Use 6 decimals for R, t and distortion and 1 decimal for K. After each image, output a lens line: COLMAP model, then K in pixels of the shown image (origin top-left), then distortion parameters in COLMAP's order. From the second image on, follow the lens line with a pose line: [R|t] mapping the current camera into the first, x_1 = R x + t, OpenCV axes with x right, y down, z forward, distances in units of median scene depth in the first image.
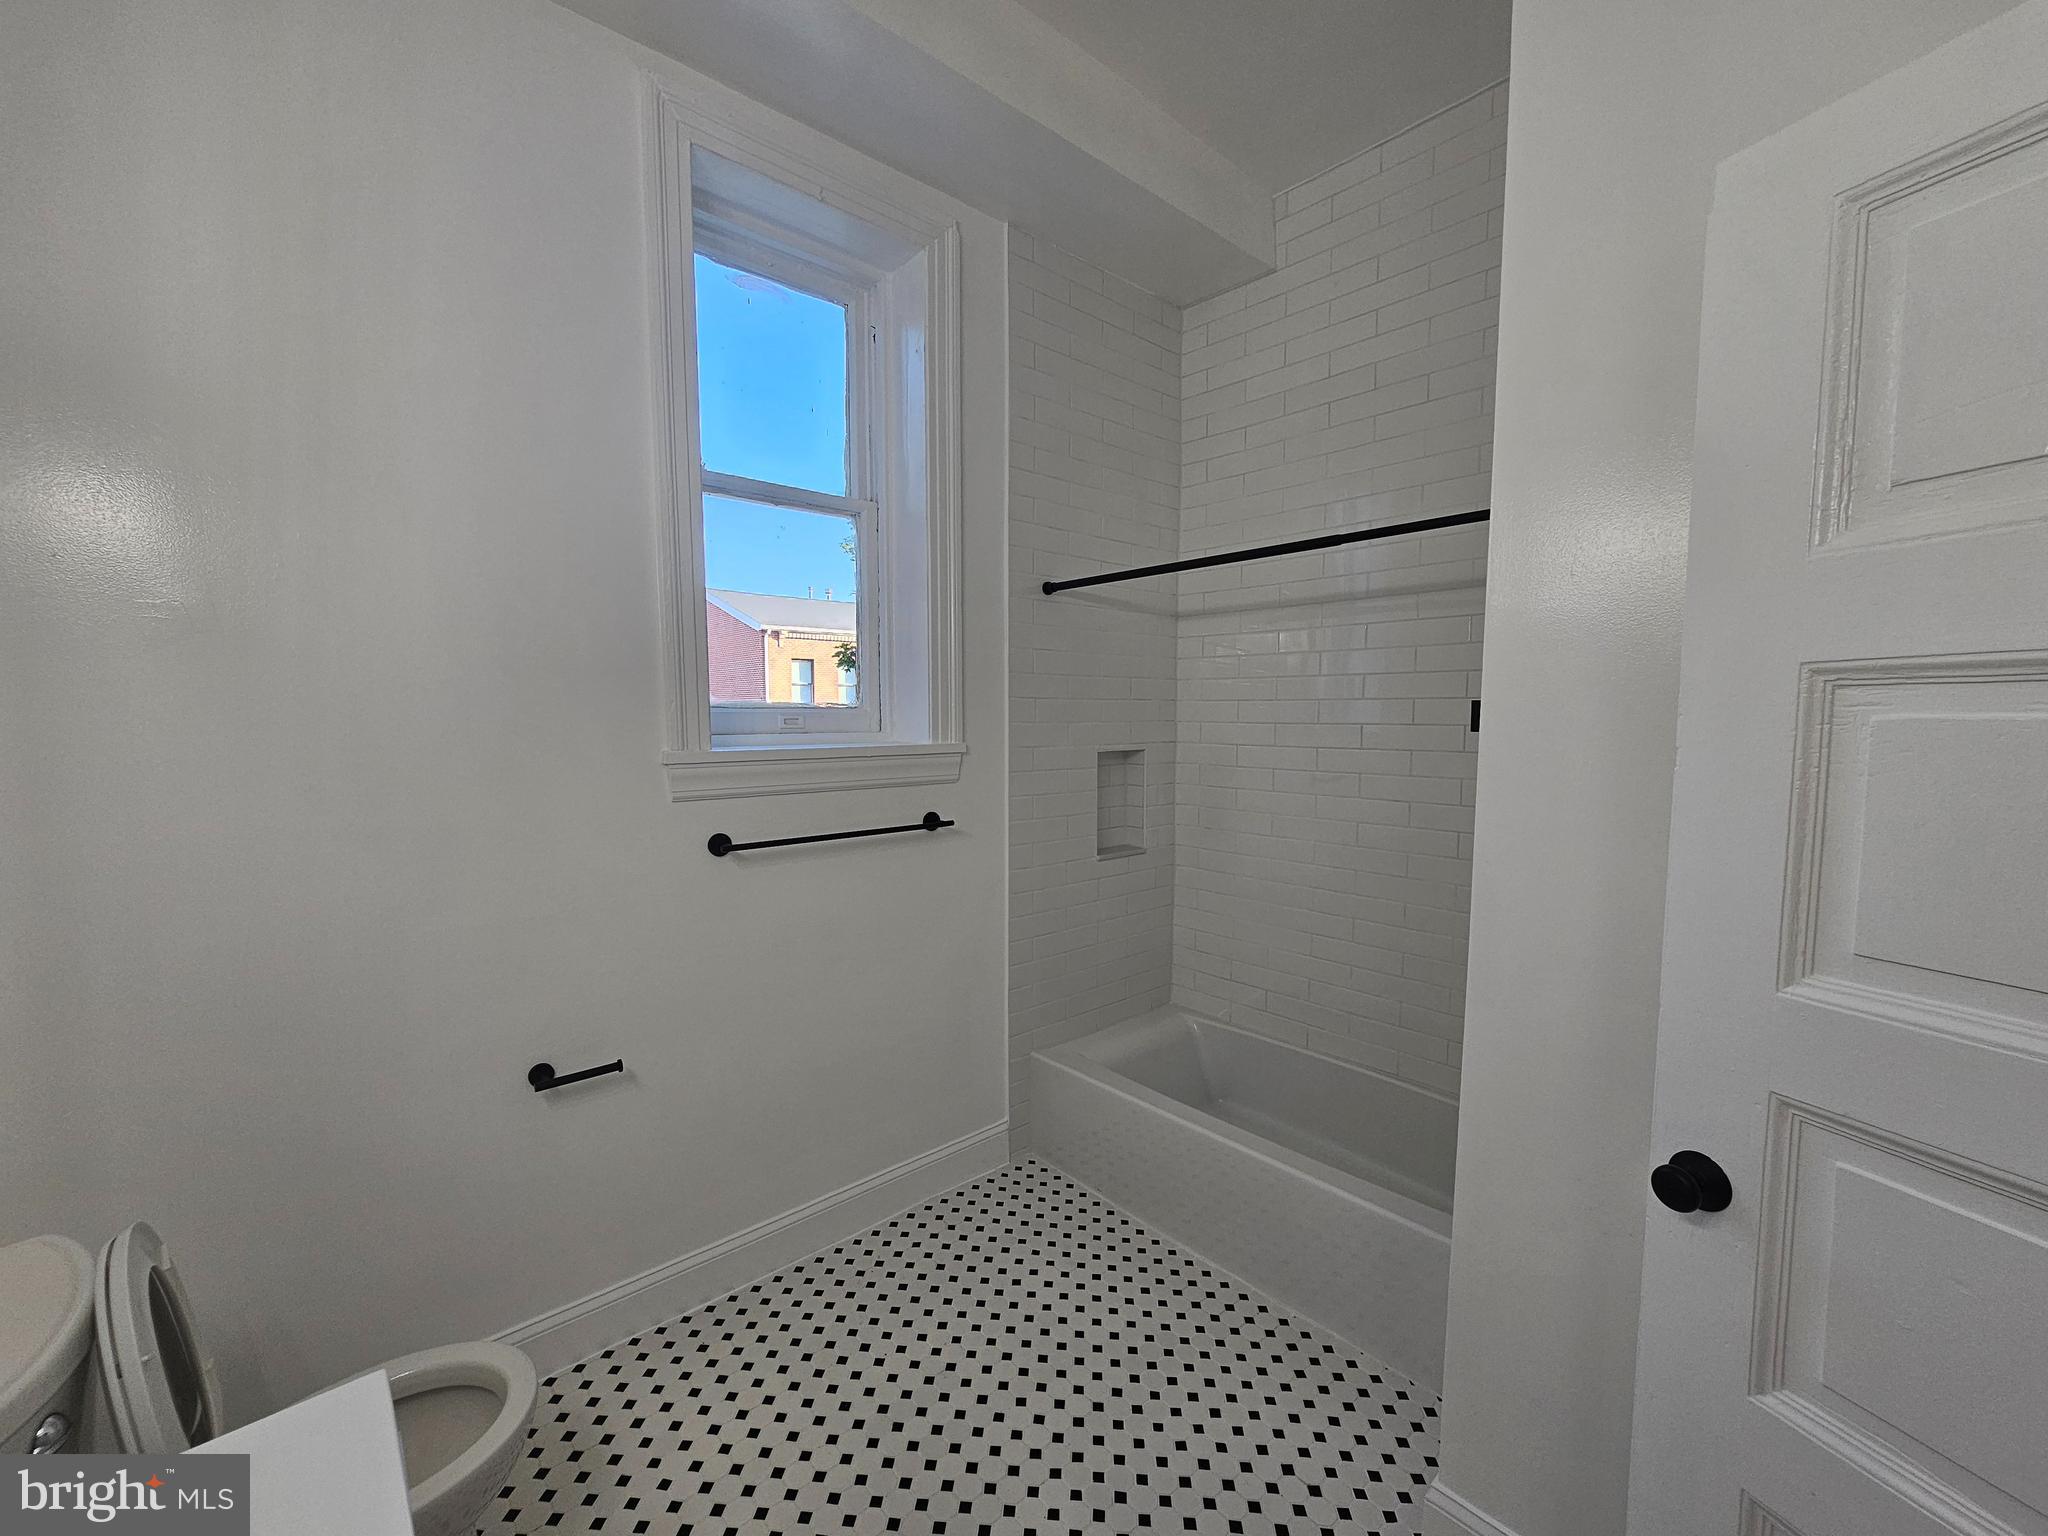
lens RADIAL K [[842.5, 0, 1036.2], [0, 842.5, 784.6], [0, 0, 1]] dist [-0.002844, 0.000029]
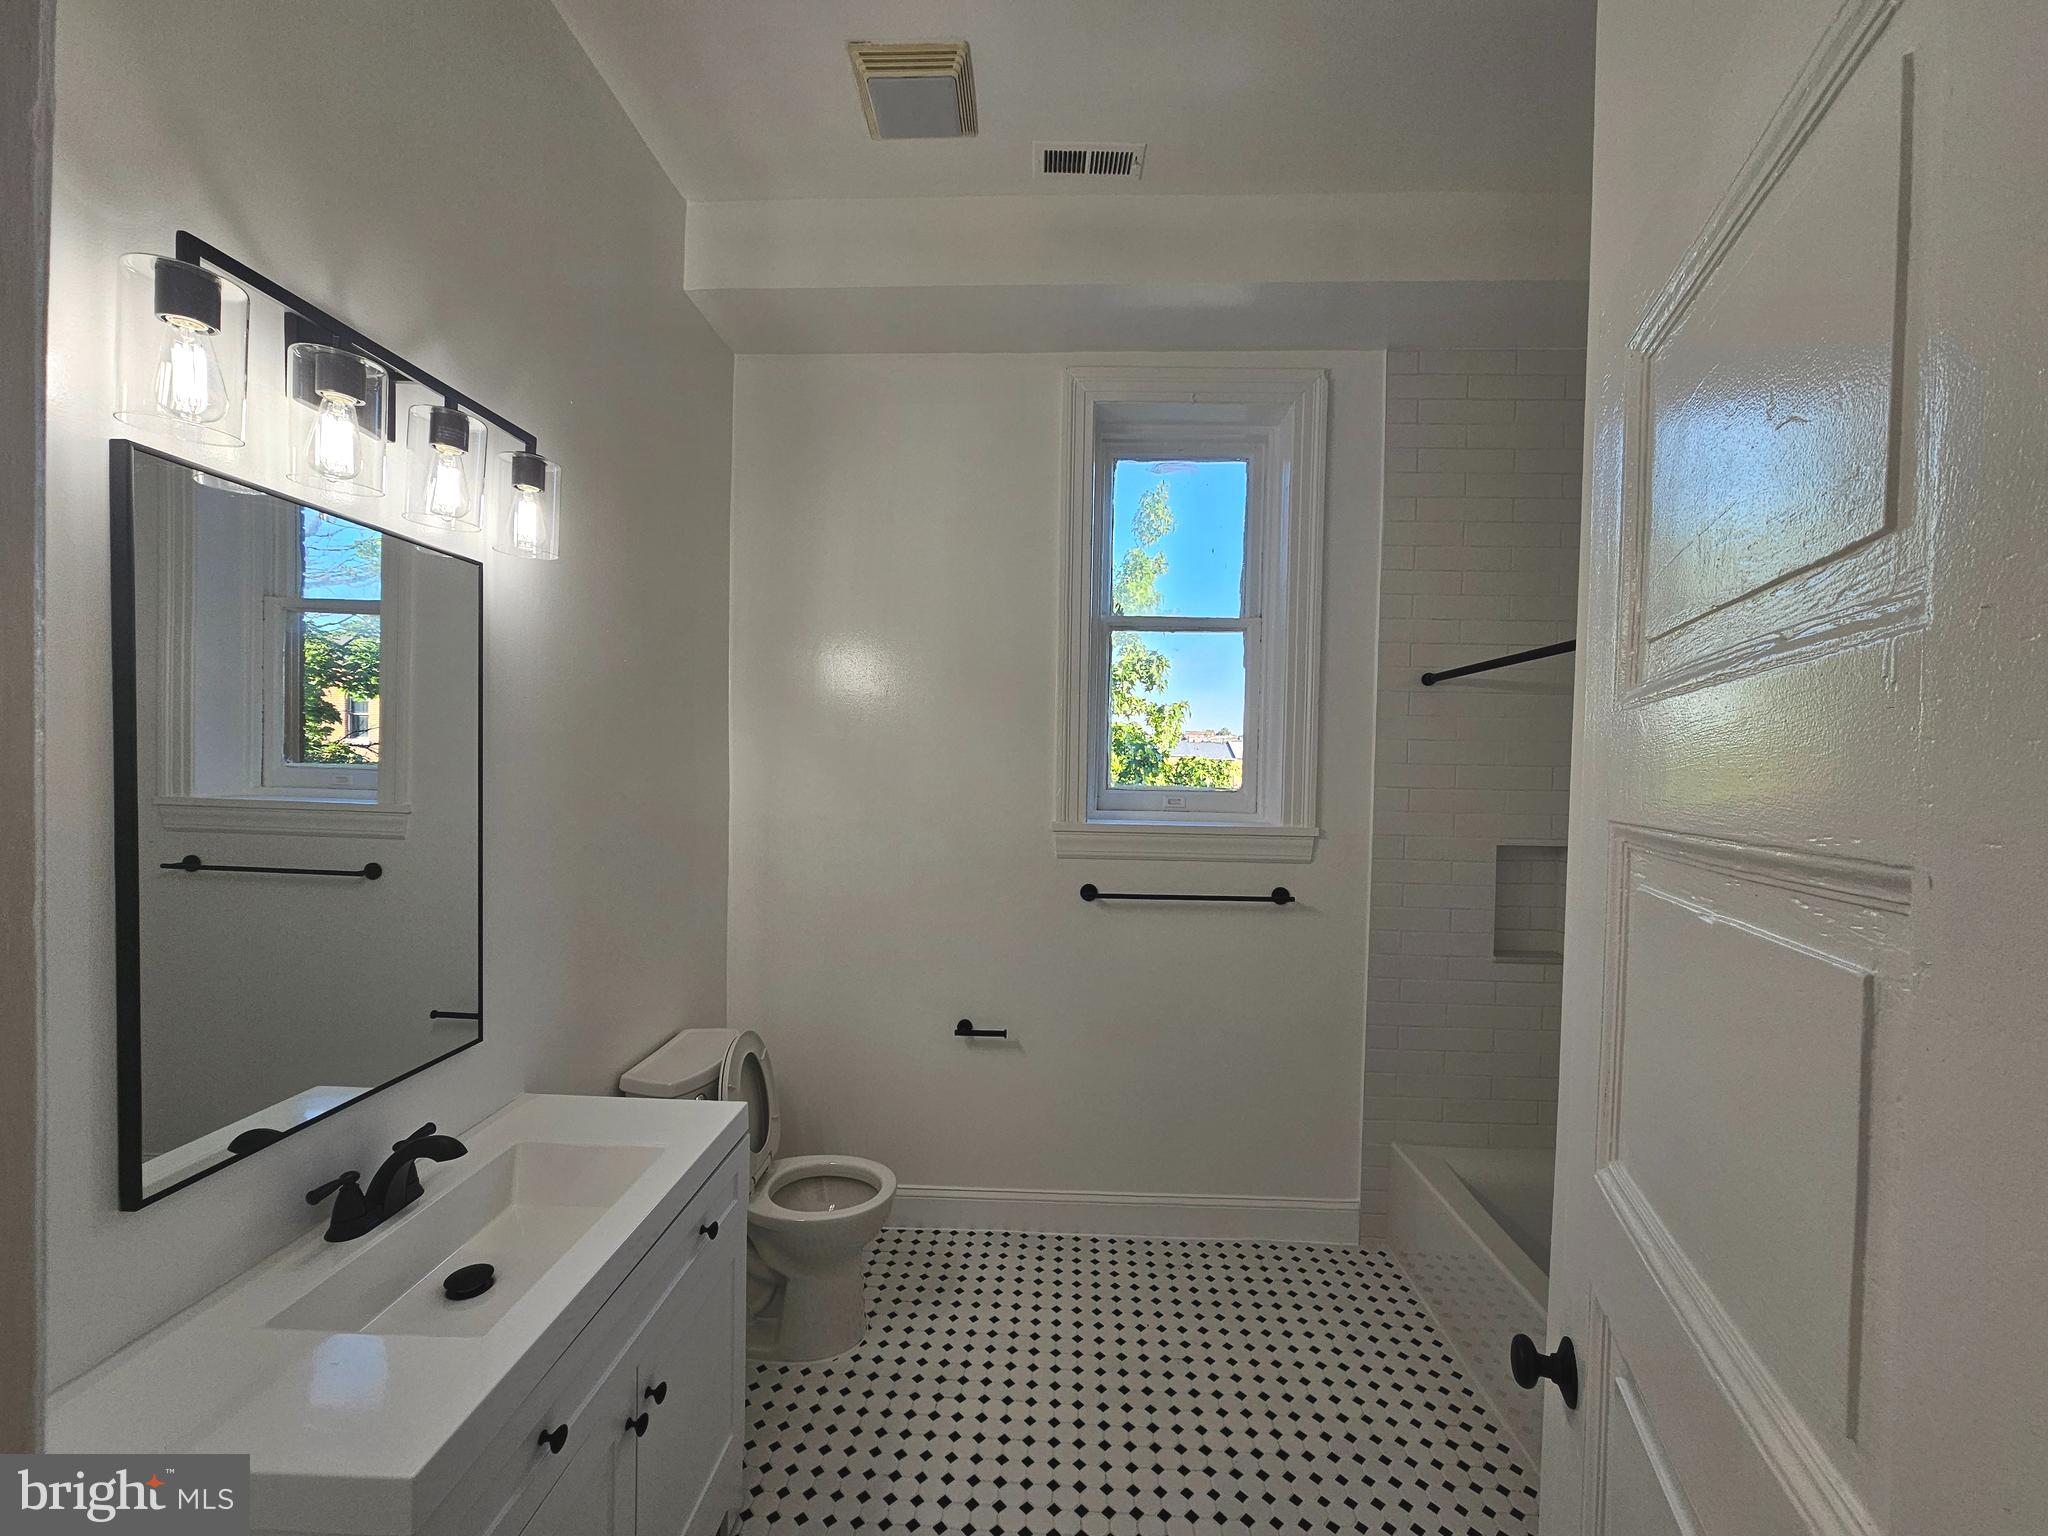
lens RADIAL K [[845.2, 0, 1029.2], [0, 845.2, 782.5], [0, 0, 1]] dist [-0.004323, 0.005473]
pose [[0.723511, 0.030149, -0.689654, 0.431559], [-0.077969, 0.996222, -0.038246, -0.040077], [0.685895, 0.081443, 0.723128, -0.058173]]
